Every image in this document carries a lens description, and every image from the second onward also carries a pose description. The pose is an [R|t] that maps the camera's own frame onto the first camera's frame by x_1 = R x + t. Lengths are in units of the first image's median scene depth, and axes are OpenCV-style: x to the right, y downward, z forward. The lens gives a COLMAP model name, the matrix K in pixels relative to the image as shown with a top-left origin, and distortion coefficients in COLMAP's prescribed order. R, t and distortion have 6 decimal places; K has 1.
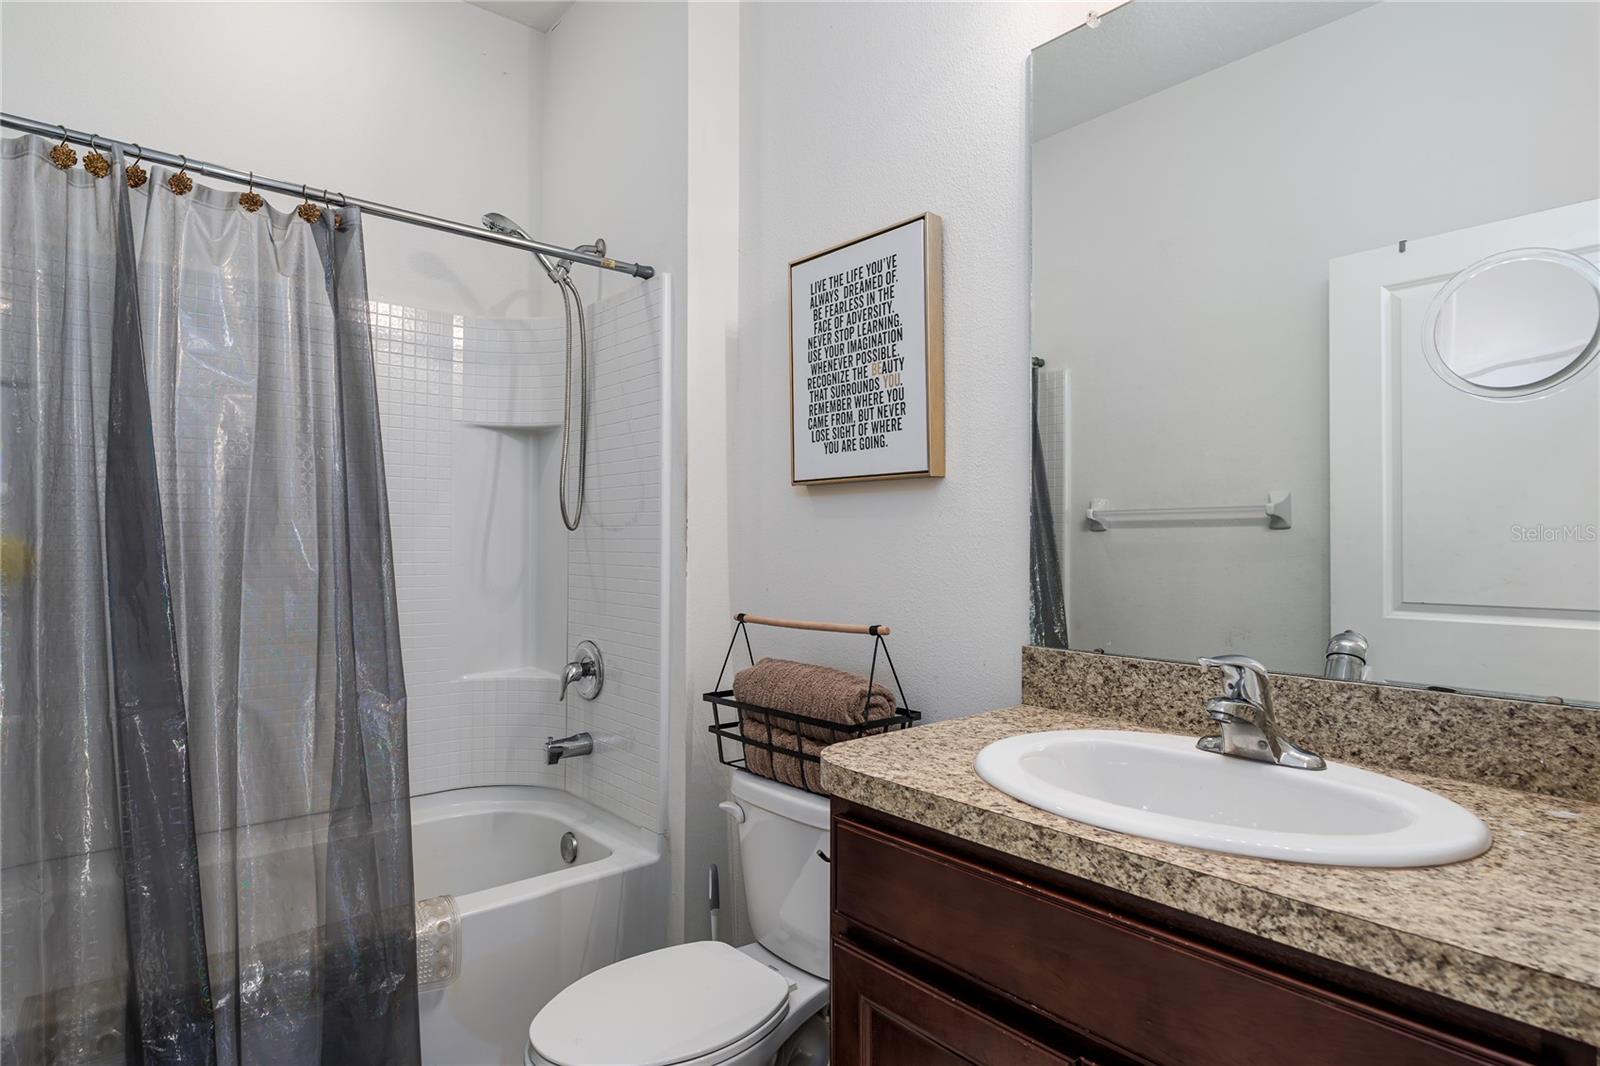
lens RADIAL K [[849.4, 0, 800.0], [0, 849.4, 533.0], [0, 0, 1]] dist [-0.020306, -0.000624]
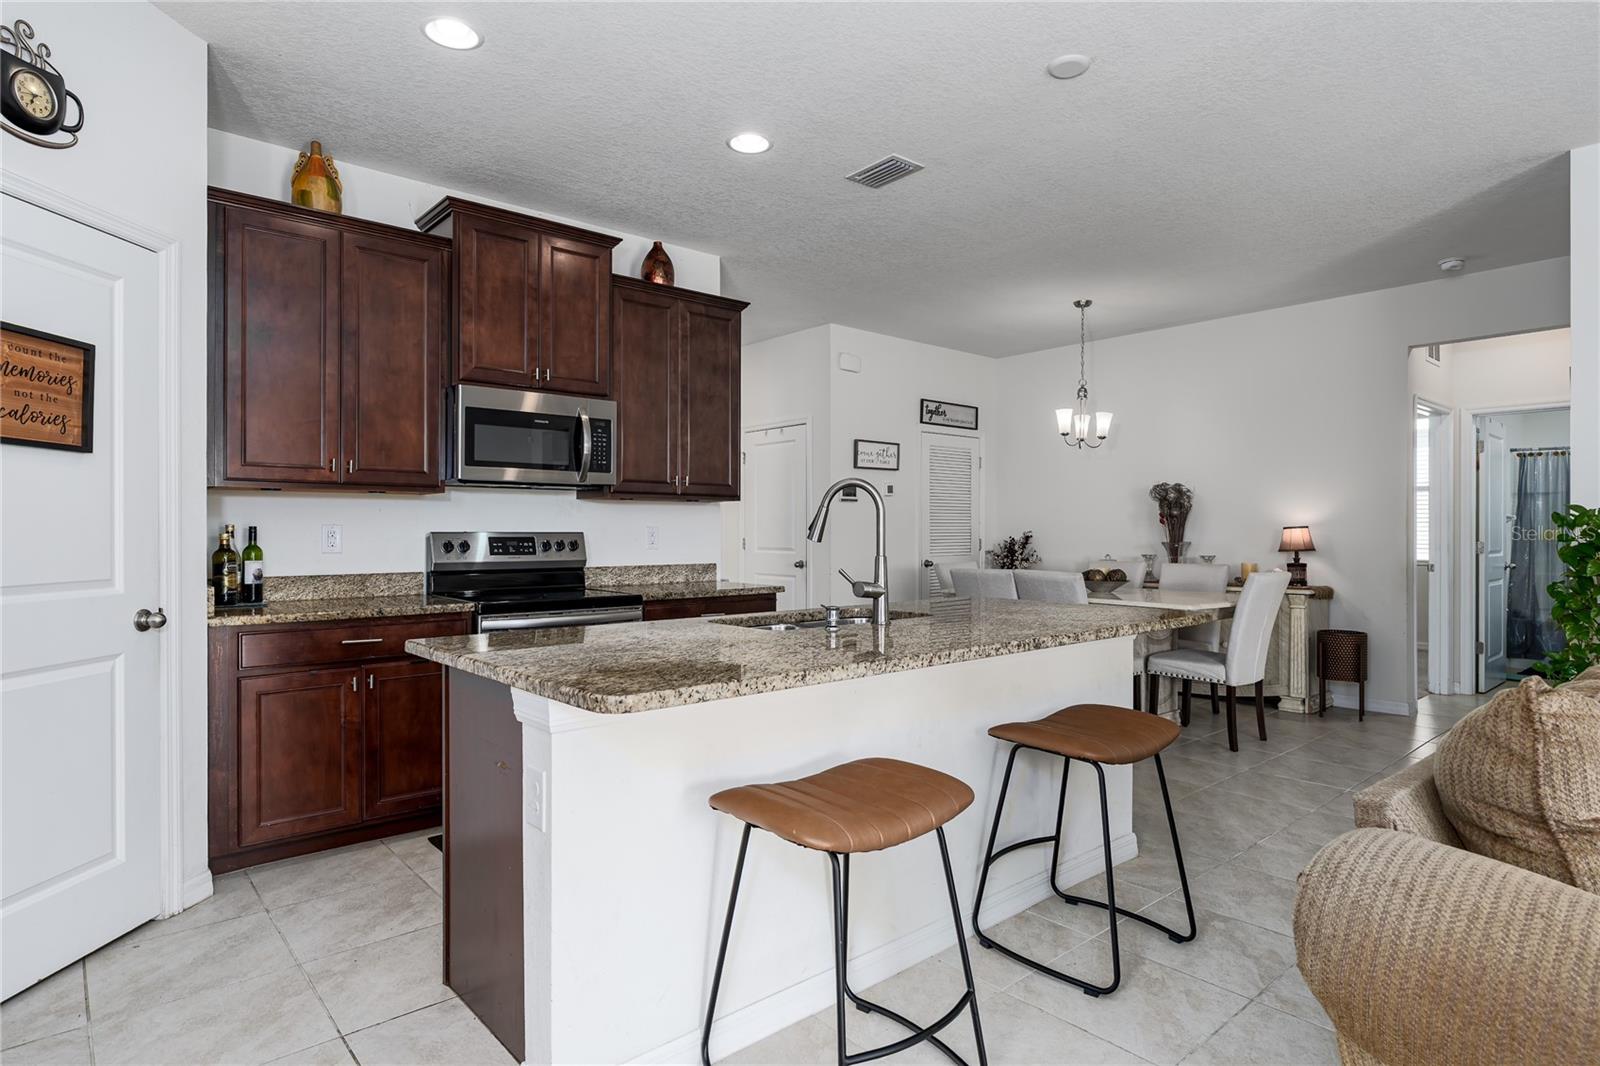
lens RADIAL K [[873.4, 0, 797.1], [0, 873.4, 529.7], [0, 0, 1]] dist [-0.002379, 0.000597]
pose [[0.006165, -0.002357, -0.999978, 2.306293], [0.006908, 0.999973, -0.002314, -0.006892], [0.999957, -0.006893, 0.006181, -1.917284]]
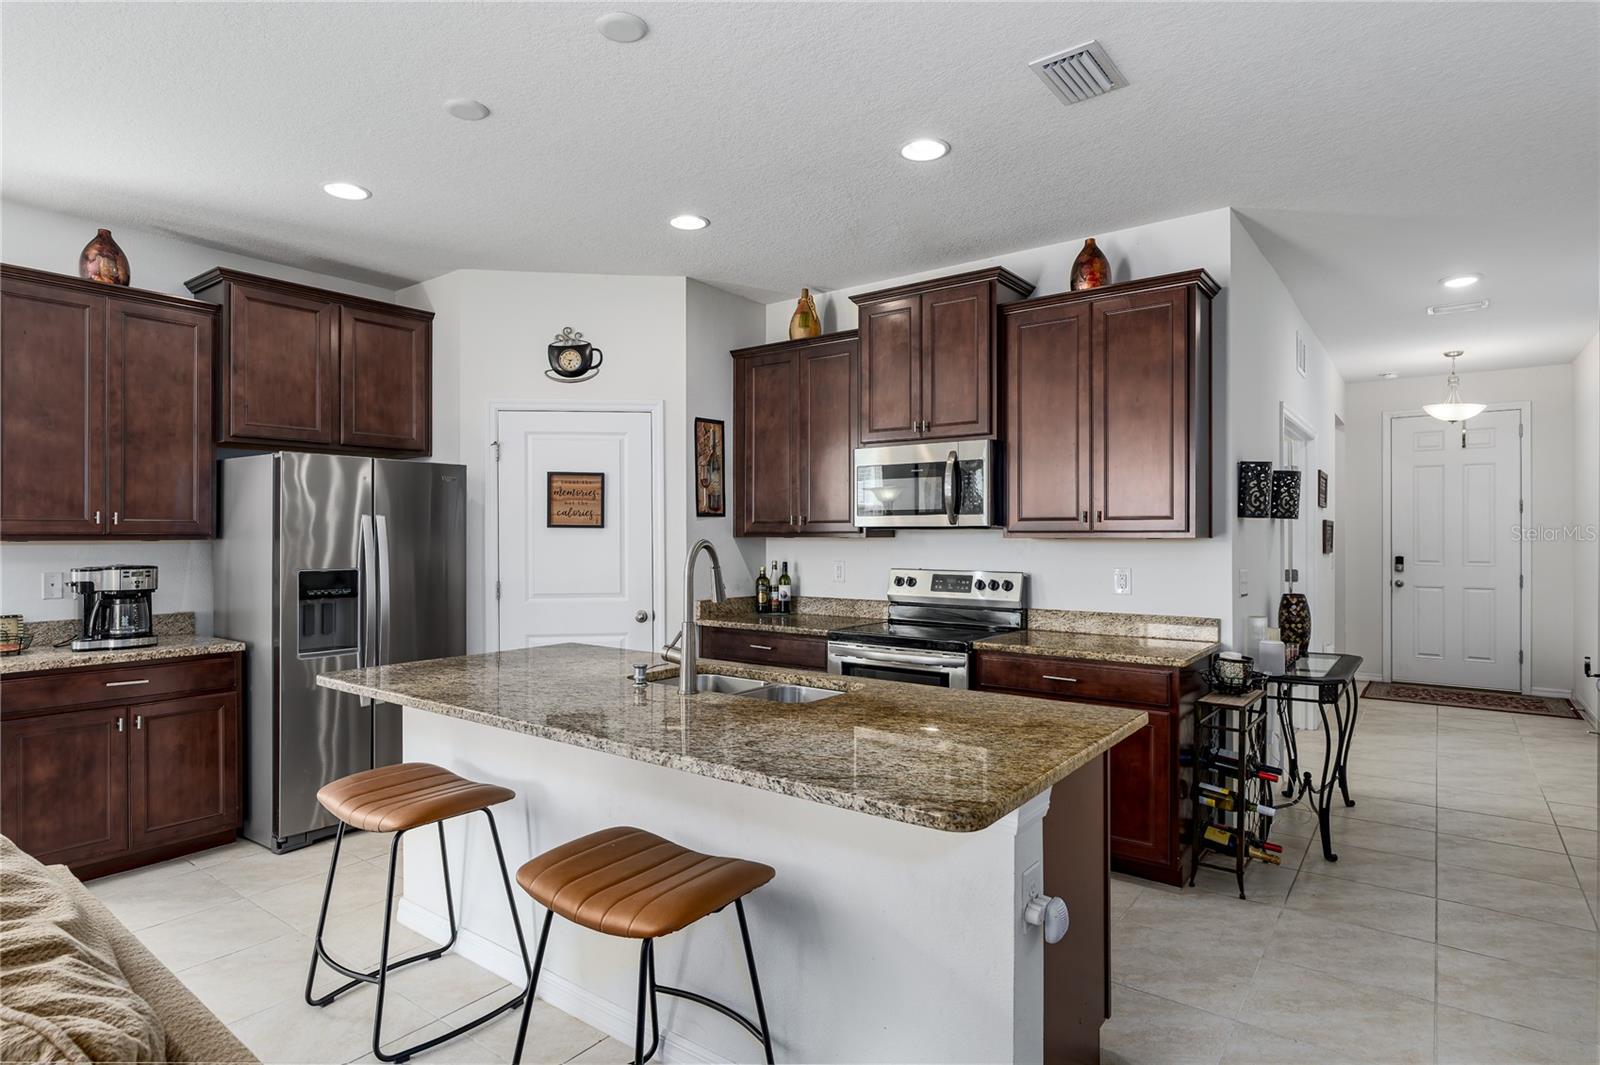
lens RADIAL K [[854.4, 0, 795.7], [0, 854.4, 532.4], [0, 0, 1]] dist [-0.005853, 0.001540]
pose [[-0.977902, -0.001436, -0.209059, 1.381406], [0.000626, 0.999952, -0.009795, -0.067037], [0.209063, -0.009709, -0.977854, -0.870867]]
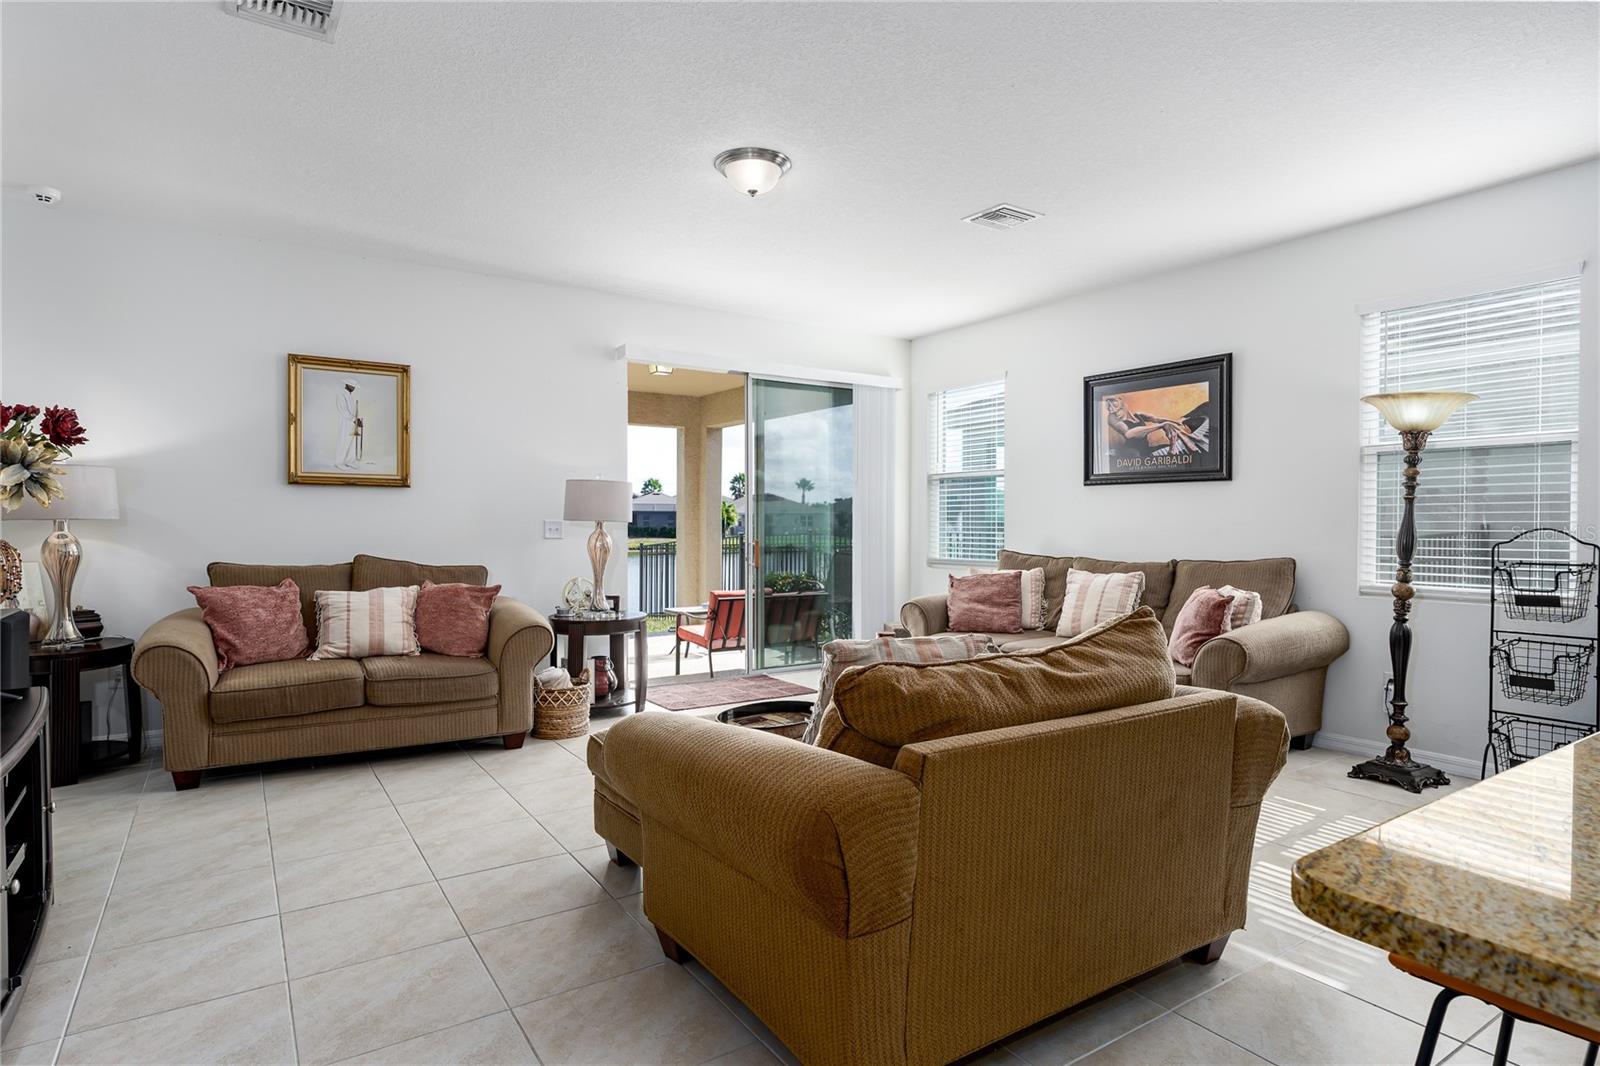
lens RADIAL K [[854.4, 0, 795.7], [0, 854.4, 532.9], [0, 0, 1]] dist [-0.005853, 0.001540]
pose [[0.131973, -0.011789, 0.991183, 0.888966], [-0.010410, 0.999858, 0.013278, -0.002989], [-0.991199, -0.012071, 0.131831, -1.249625]]
